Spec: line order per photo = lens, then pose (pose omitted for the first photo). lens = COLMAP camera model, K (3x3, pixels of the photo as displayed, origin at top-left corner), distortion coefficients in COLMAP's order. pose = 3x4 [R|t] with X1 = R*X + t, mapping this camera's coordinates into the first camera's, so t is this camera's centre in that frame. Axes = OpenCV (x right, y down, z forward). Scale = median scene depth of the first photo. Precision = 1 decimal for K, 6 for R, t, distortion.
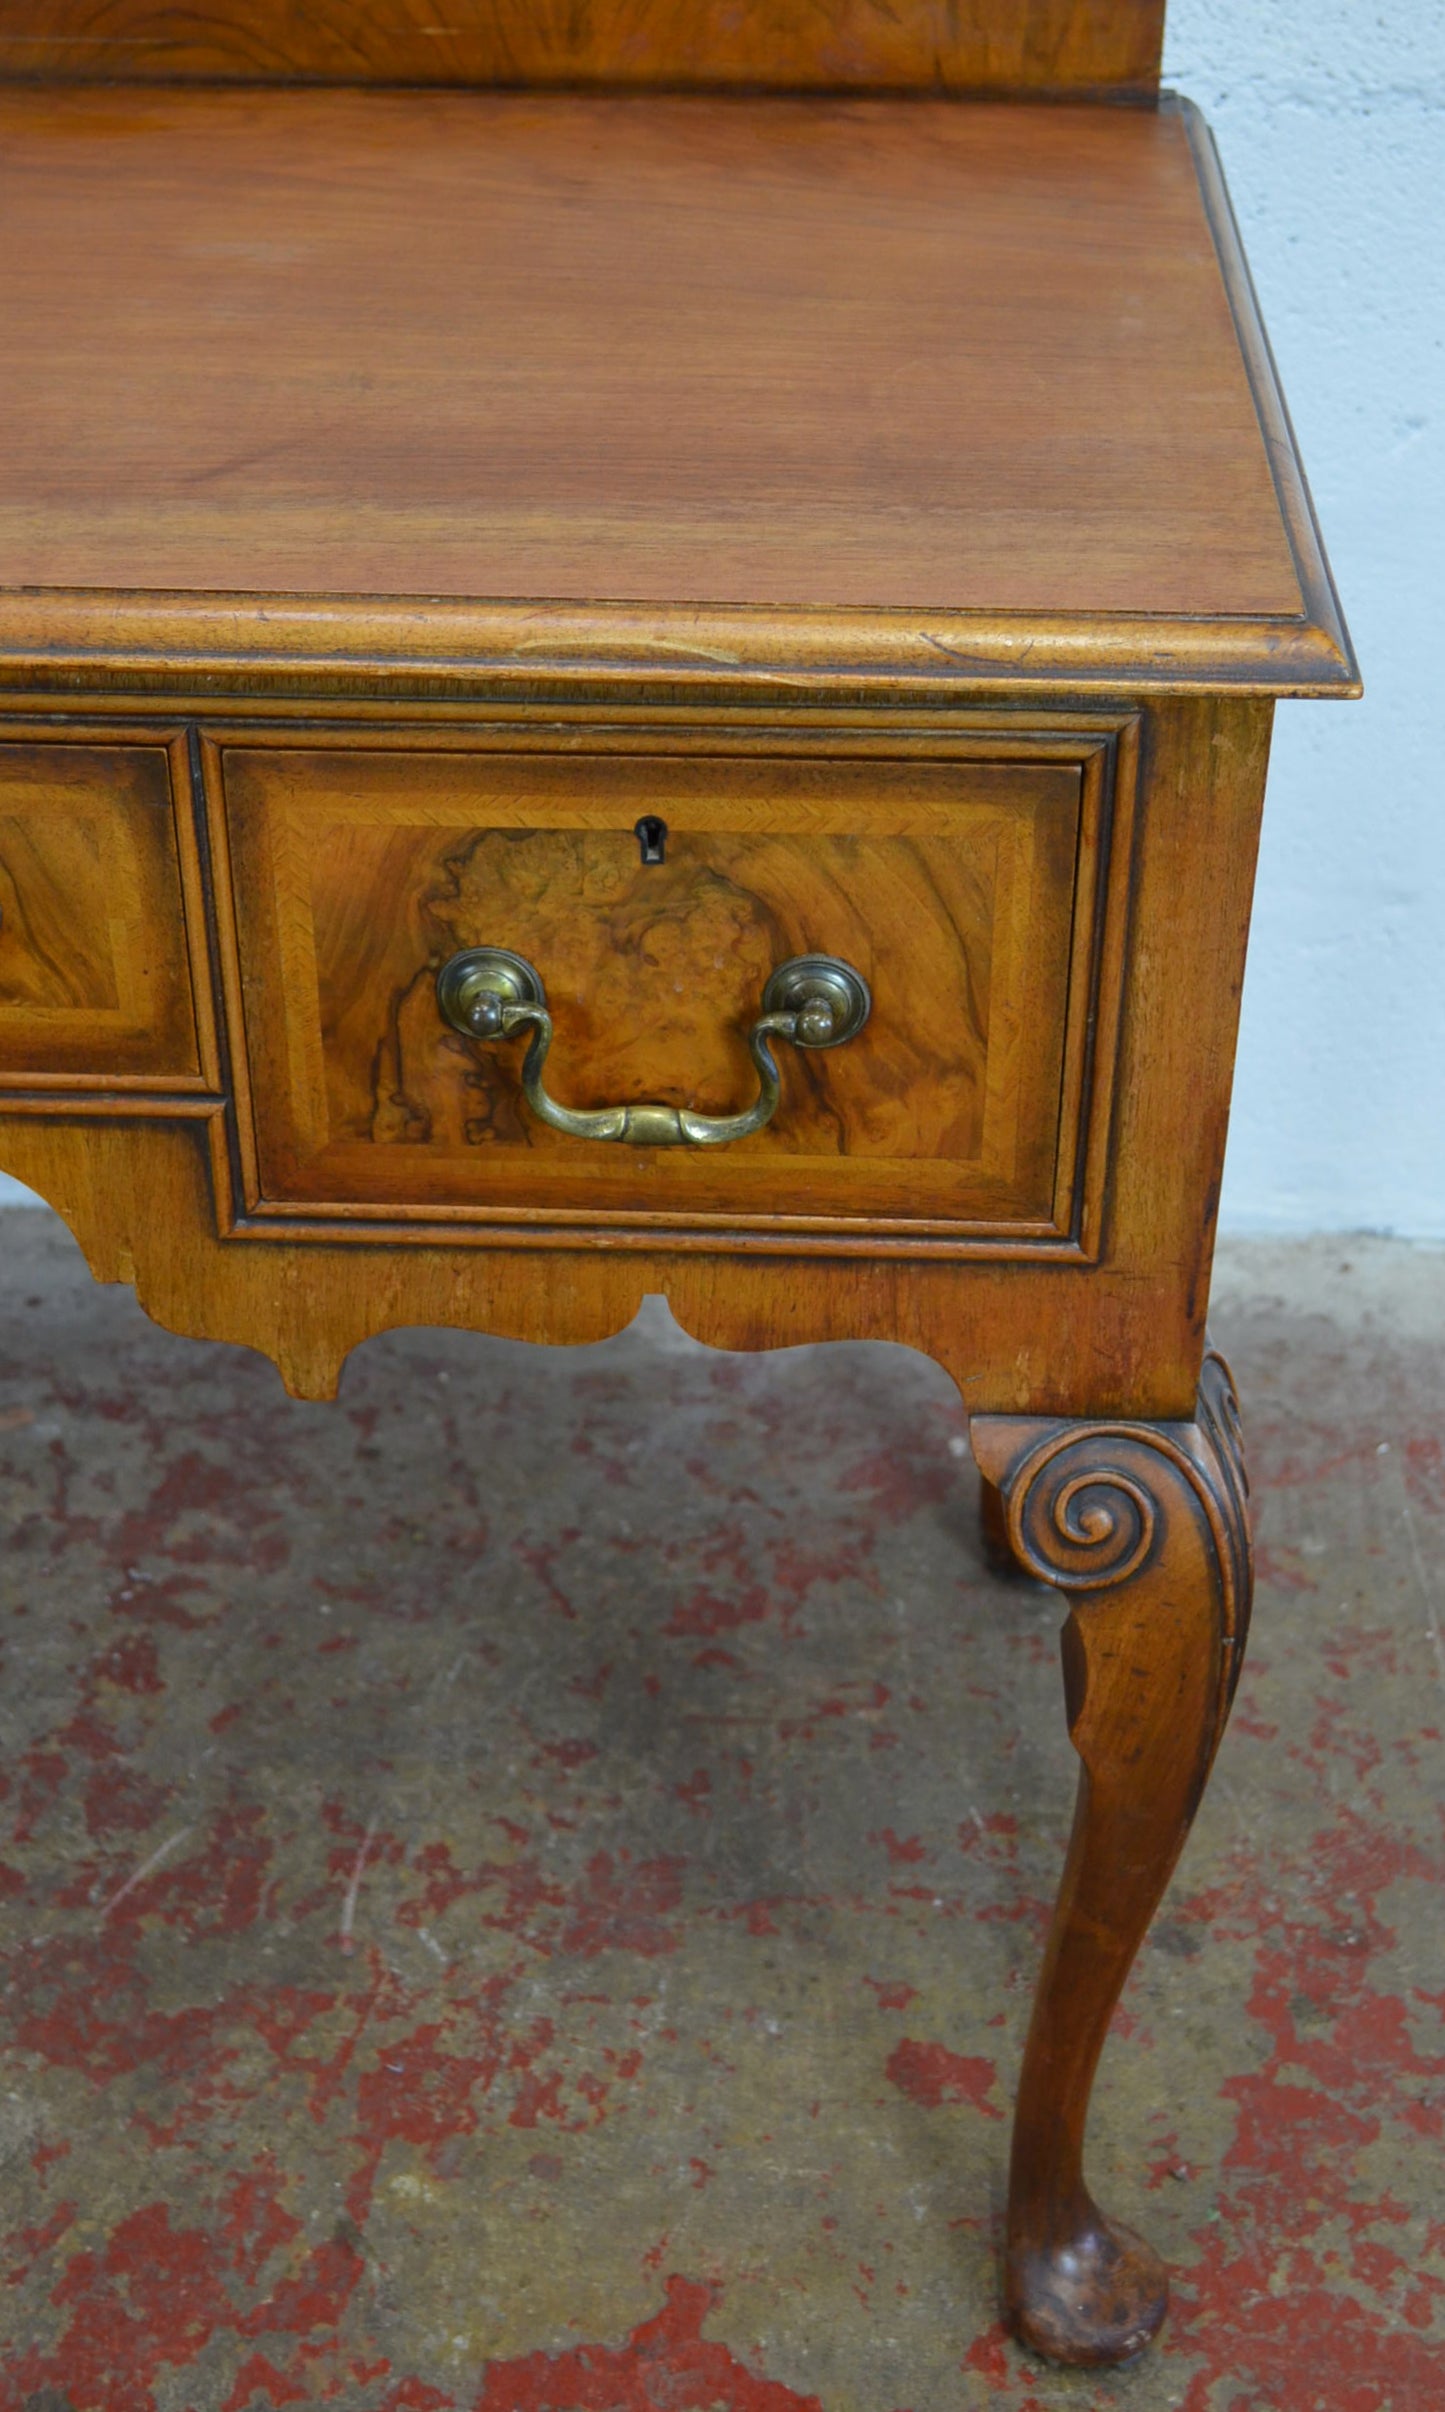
lens RADIAL K [[3325.7, 0, 767.0], [0, 3325.7, 1192.8], [0, 0, 1]] dist [-0.013940, 0.000000]
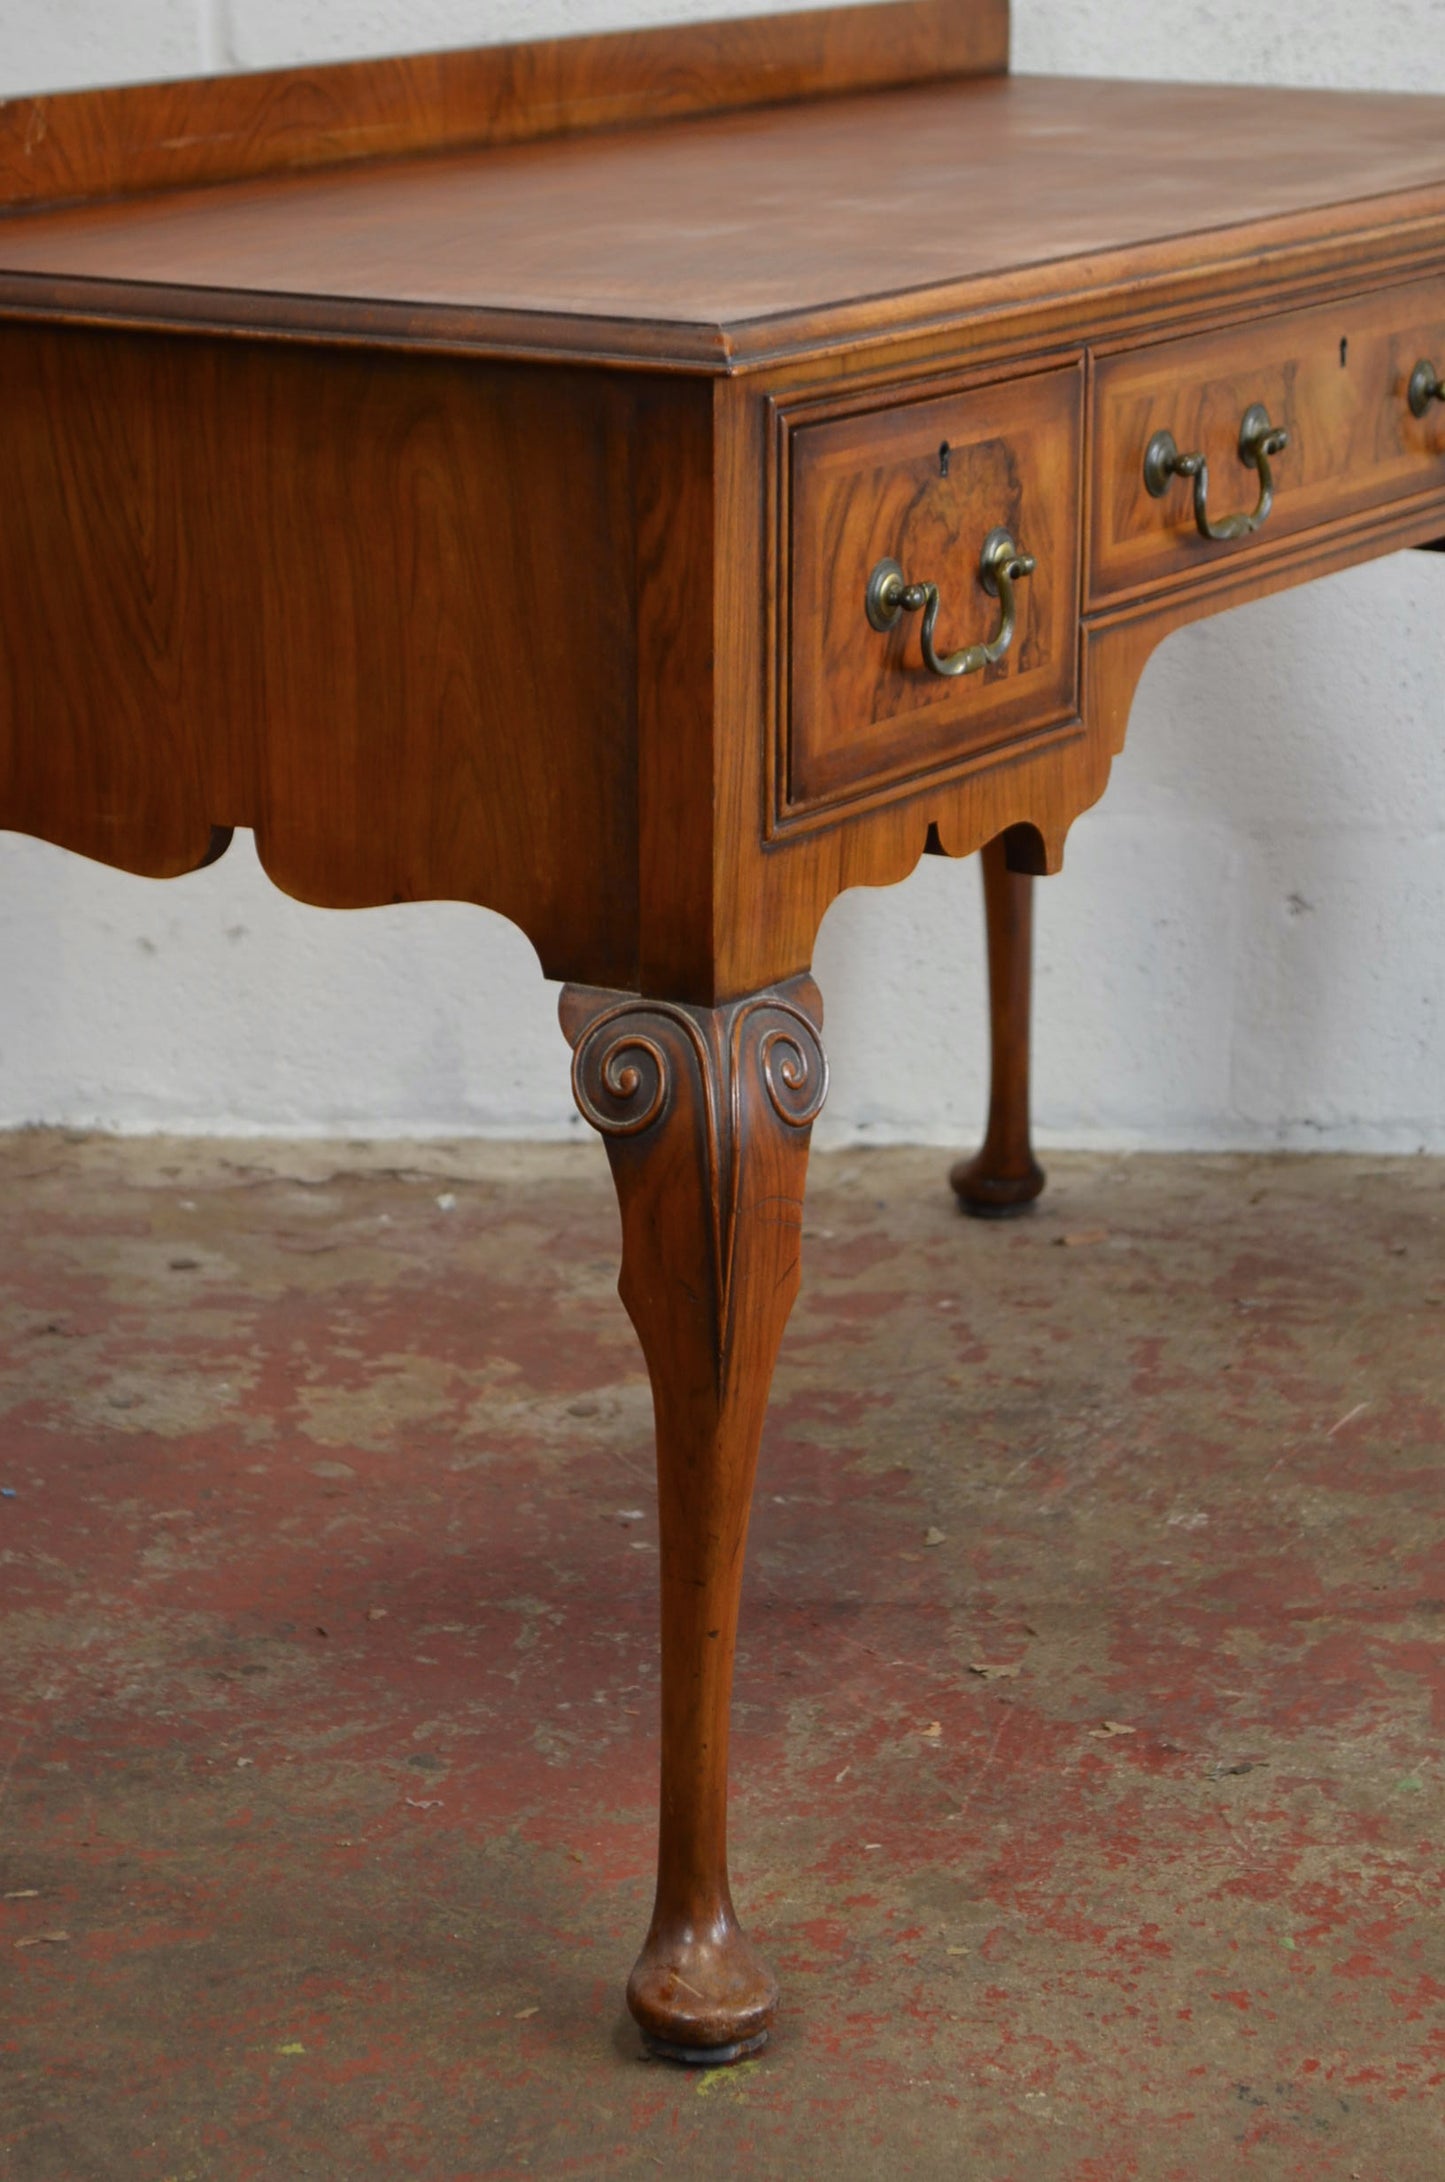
lens RADIAL K [[4975.6, 0, 724.9], [0, 4975.6, 1076.6], [0, 0, 1]] dist [0.005458, 0.000000]
pose [[0.999966, -0.006911, 0.004504, -0.502738], [0.007932, 0.955557, -0.294699, 0.740951], [-0.002267, 0.294724, 0.955580, -0.996299]]
